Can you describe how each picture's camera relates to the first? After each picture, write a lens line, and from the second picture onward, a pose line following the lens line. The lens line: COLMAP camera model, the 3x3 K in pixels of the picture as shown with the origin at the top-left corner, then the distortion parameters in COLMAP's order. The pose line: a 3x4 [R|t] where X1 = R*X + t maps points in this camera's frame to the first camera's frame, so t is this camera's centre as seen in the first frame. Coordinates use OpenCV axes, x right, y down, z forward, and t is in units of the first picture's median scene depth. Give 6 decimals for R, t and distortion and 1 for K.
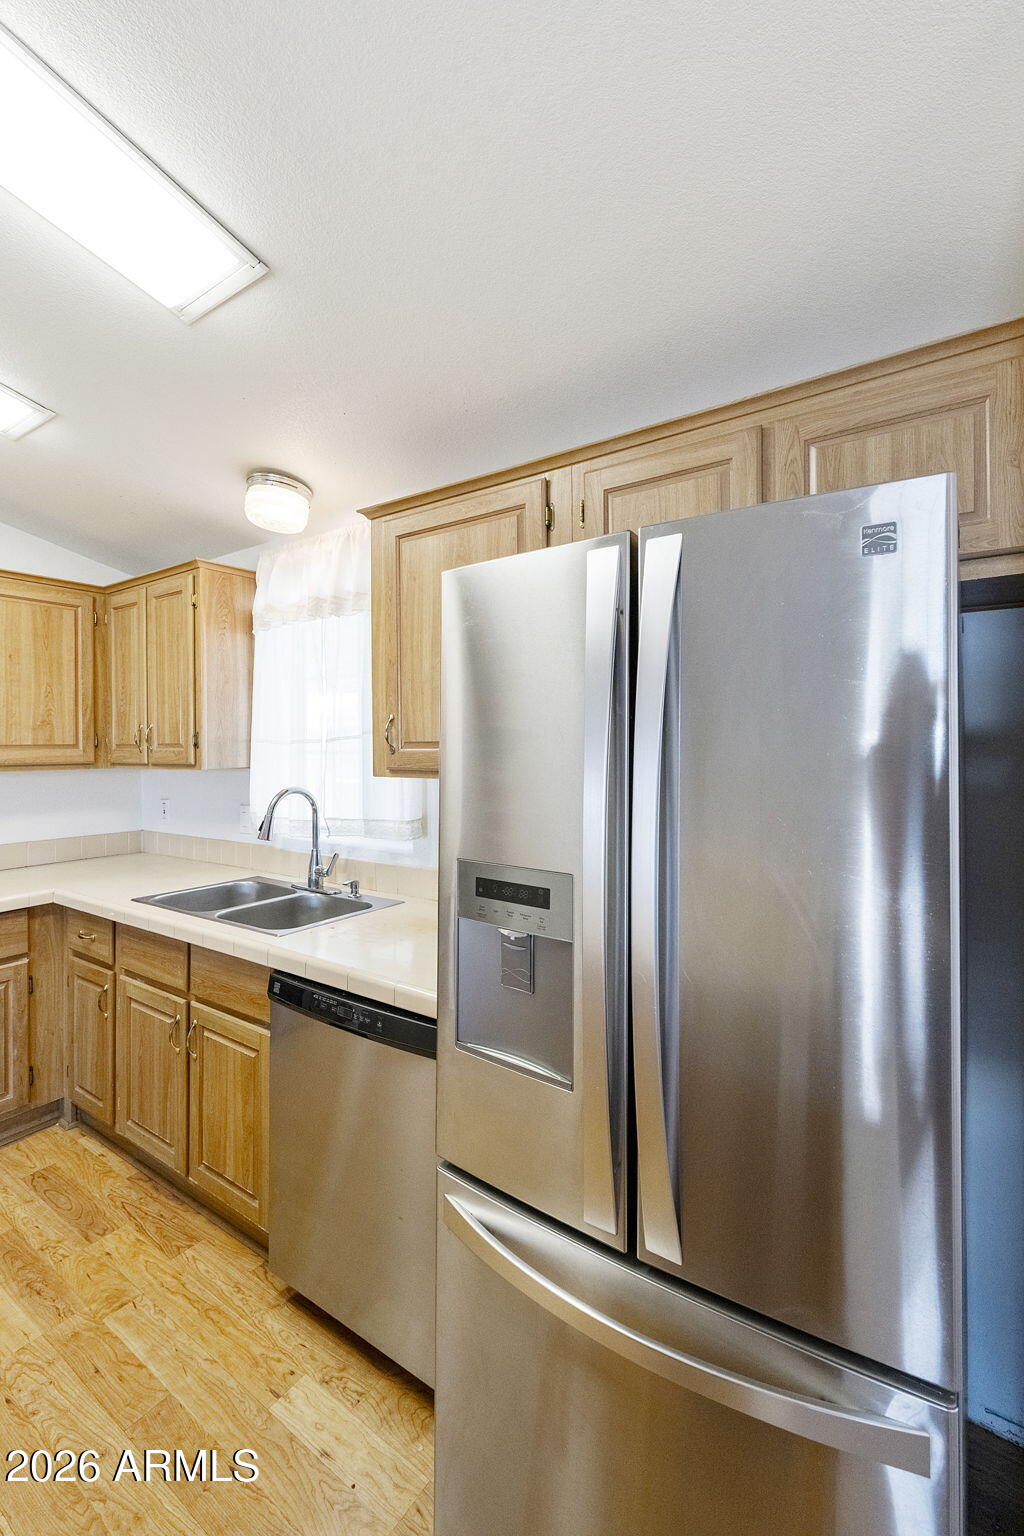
lens RADIAL K [[667.6, 0, 499.8], [0, 667.6, 741.3], [0, 0, 1]] dist [0.000926, -0.000021]
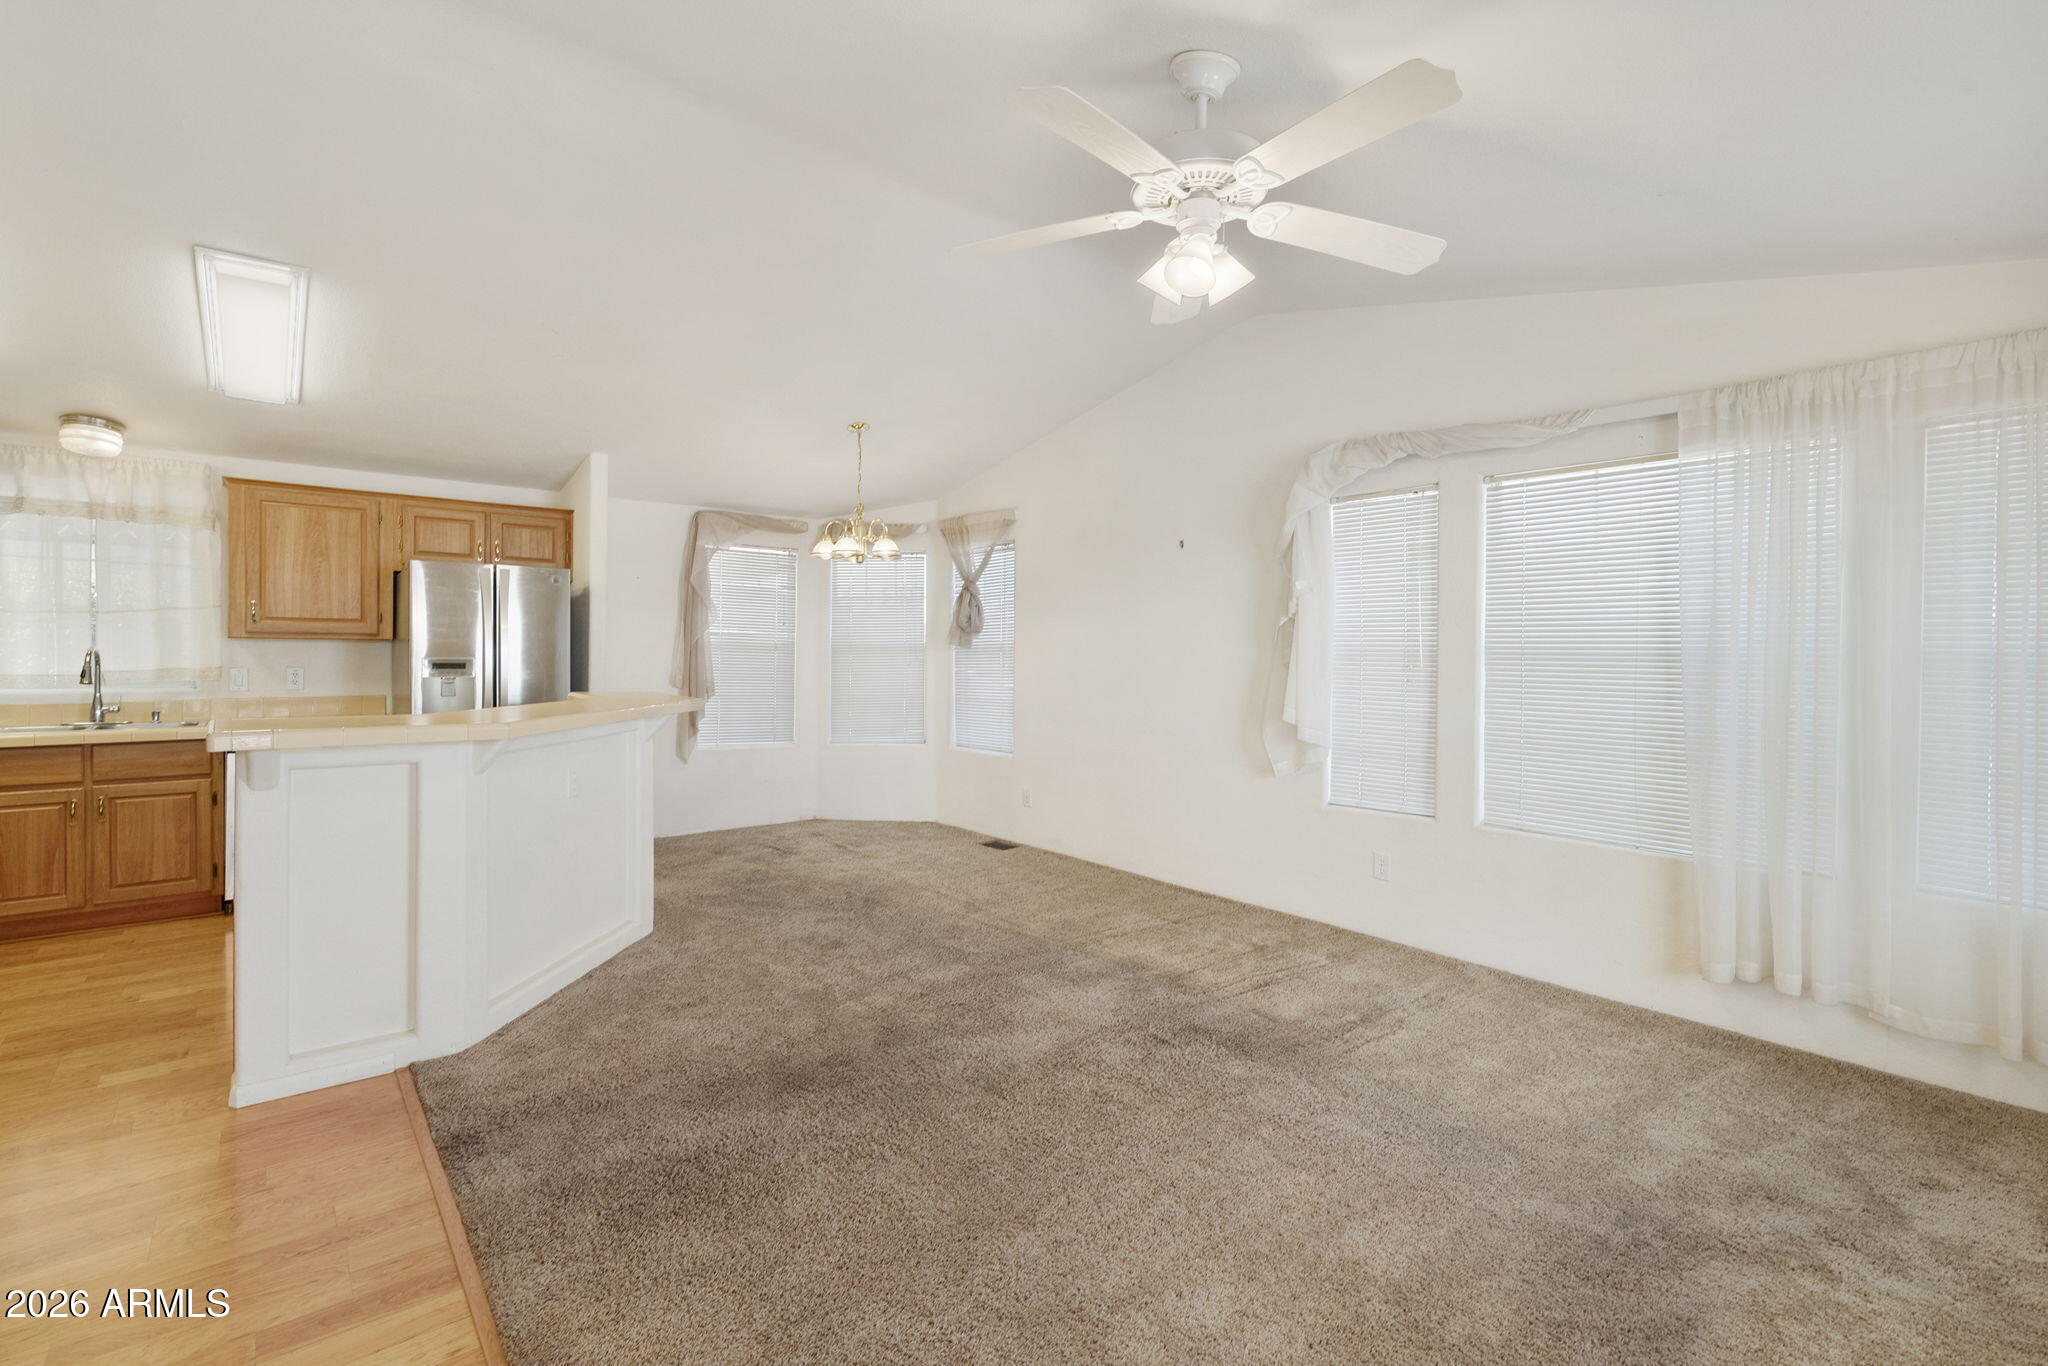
lens RADIAL K [[924.3, 0, 1024.0], [0, 924.3, 660.6], [0, 0, 1]] dist [-0.000539, 0.000250]
pose [[0.260165, -0.004209, 0.965555, -1.546243], [-0.012367, 0.999894, 0.007691, 0.057497], [-0.965485, -0.013942, 0.260085, -1.236427]]
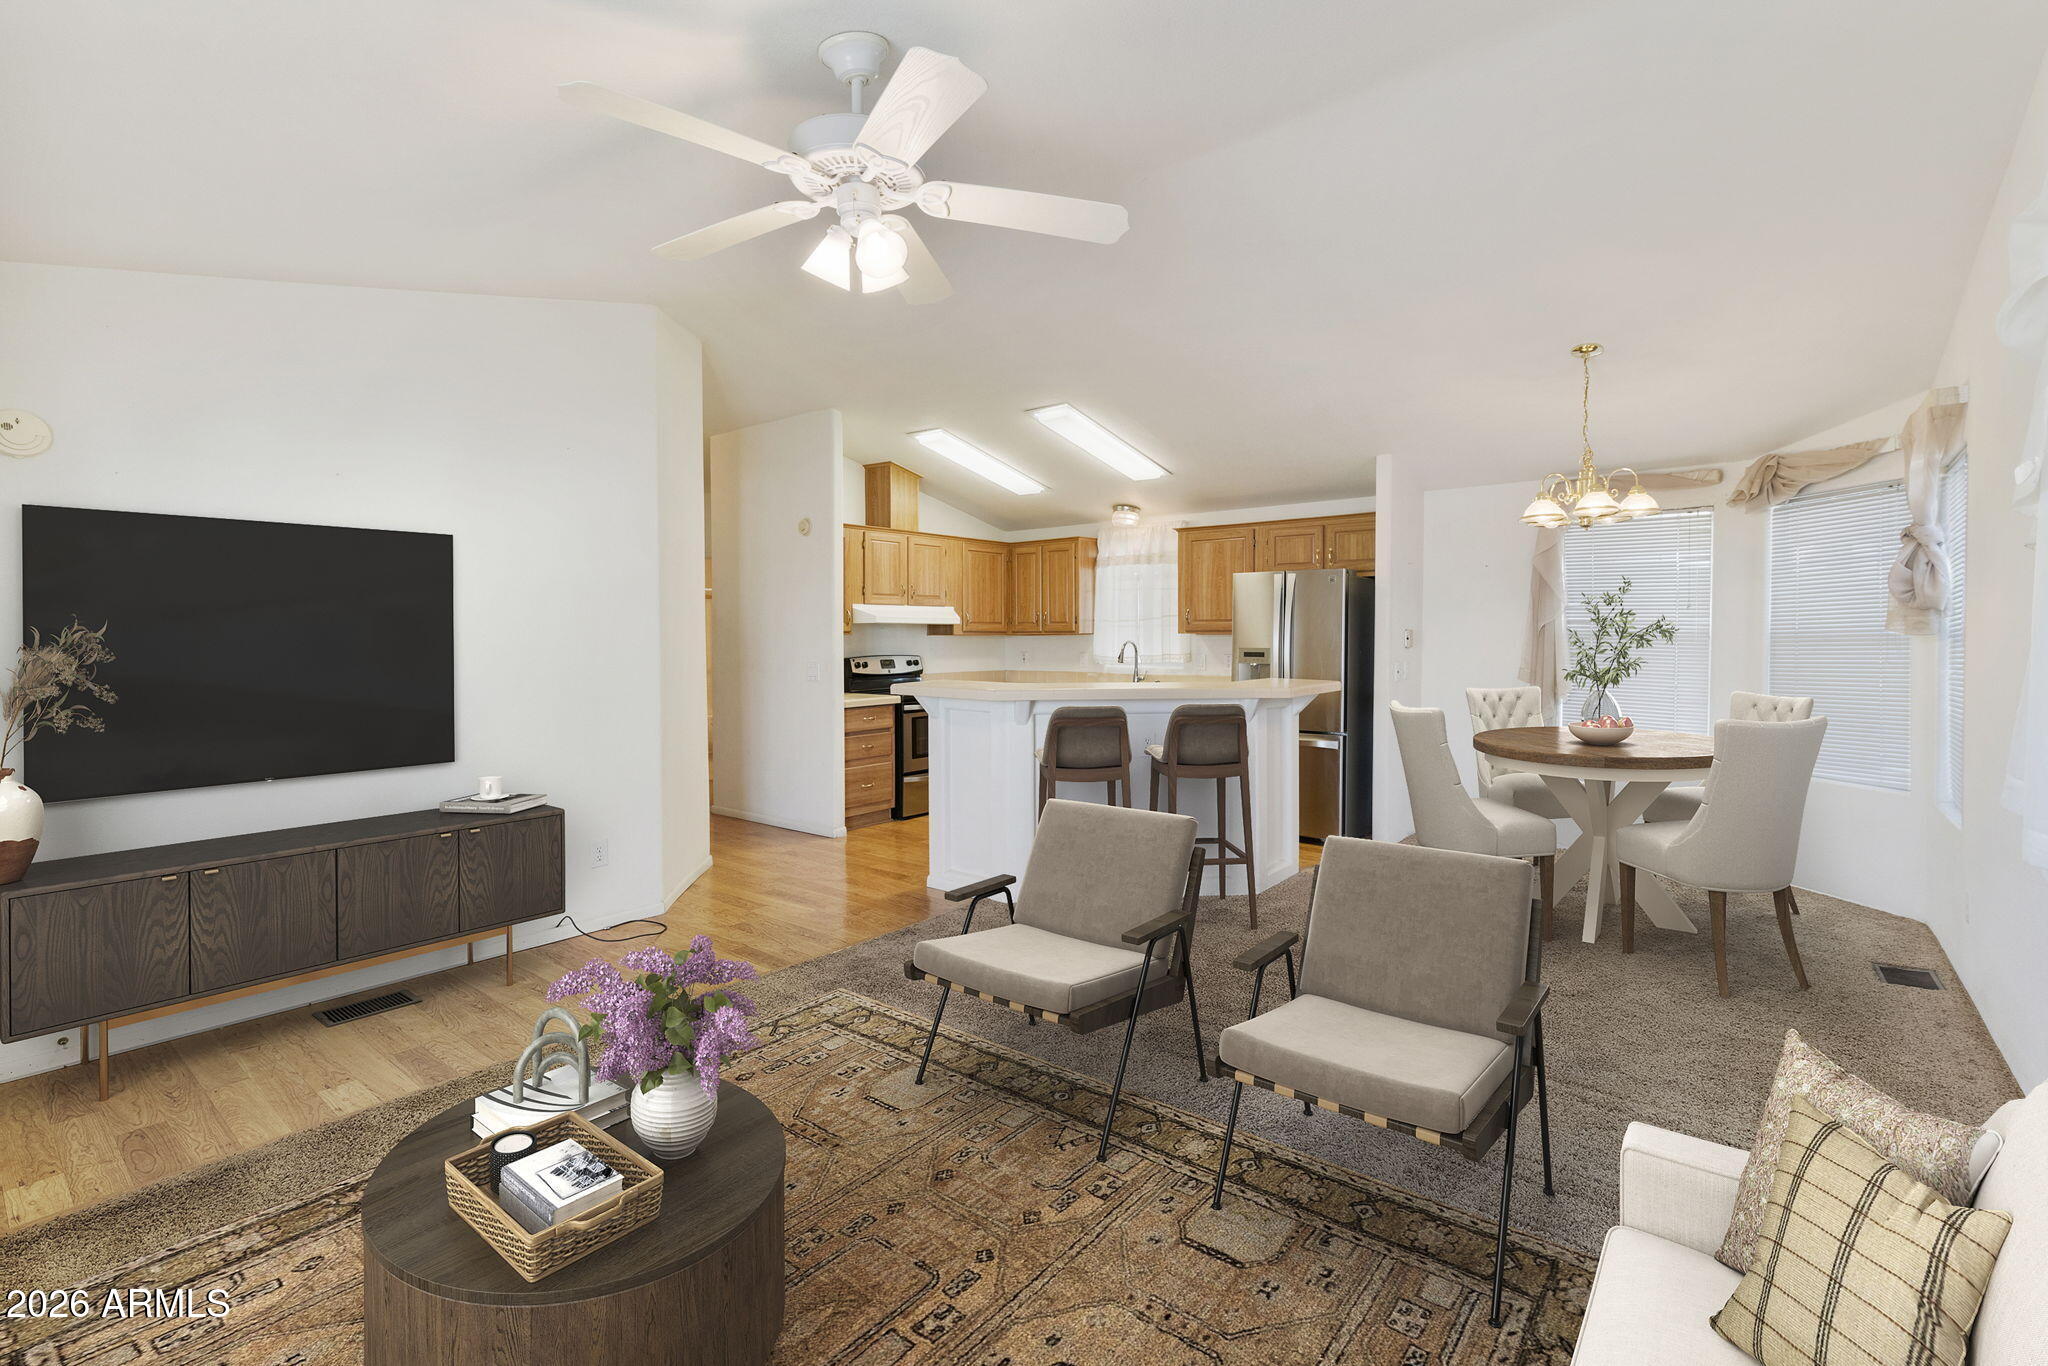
lens RADIAL K [[916.1, 0, 1021.3], [0, 916.1, 639.4], [0, 0, 1]] dist [0.000585, -0.000049]
pose [[0.997488, 0.004776, -0.070678, -0.435725], [-0.004389, 0.999974, 0.005636, 0.046889], [0.070704, -0.005312, 0.997483, -2.029593]]
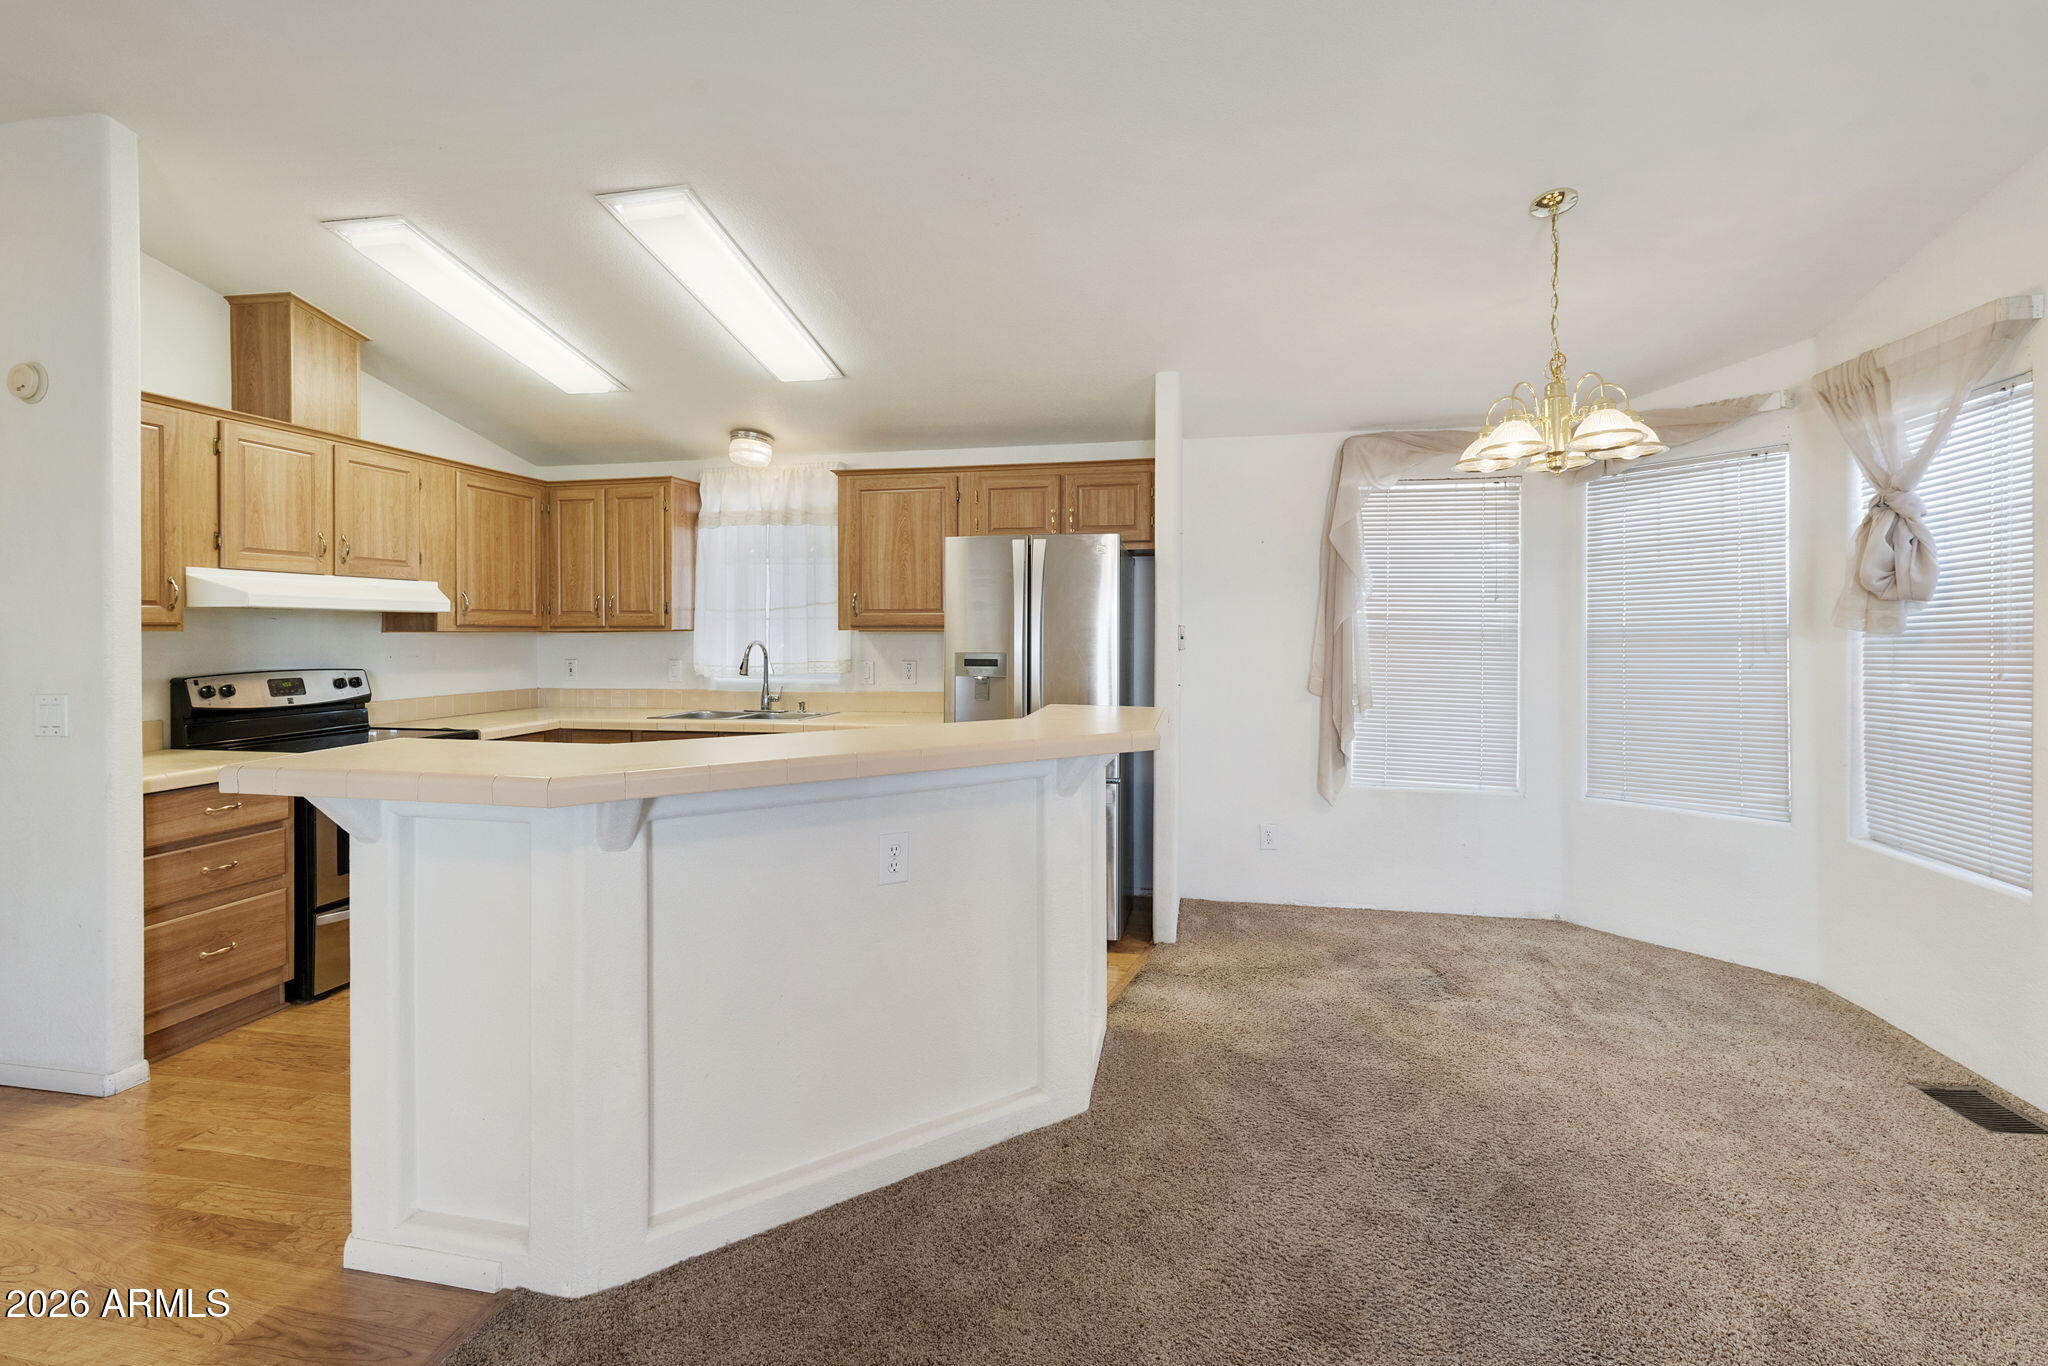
lens RADIAL K [[916.1, 0, 1021.3], [0, 916.1, 639.4], [0, 0, 1]] dist [0.000585, -0.000049]
pose [[0.916292, 0.003073, 0.400499, -0.557518], [-0.005725, 0.999969, 0.005426, 0.049414], [-0.400470, -0.007264, 0.916281, -1.037790]]
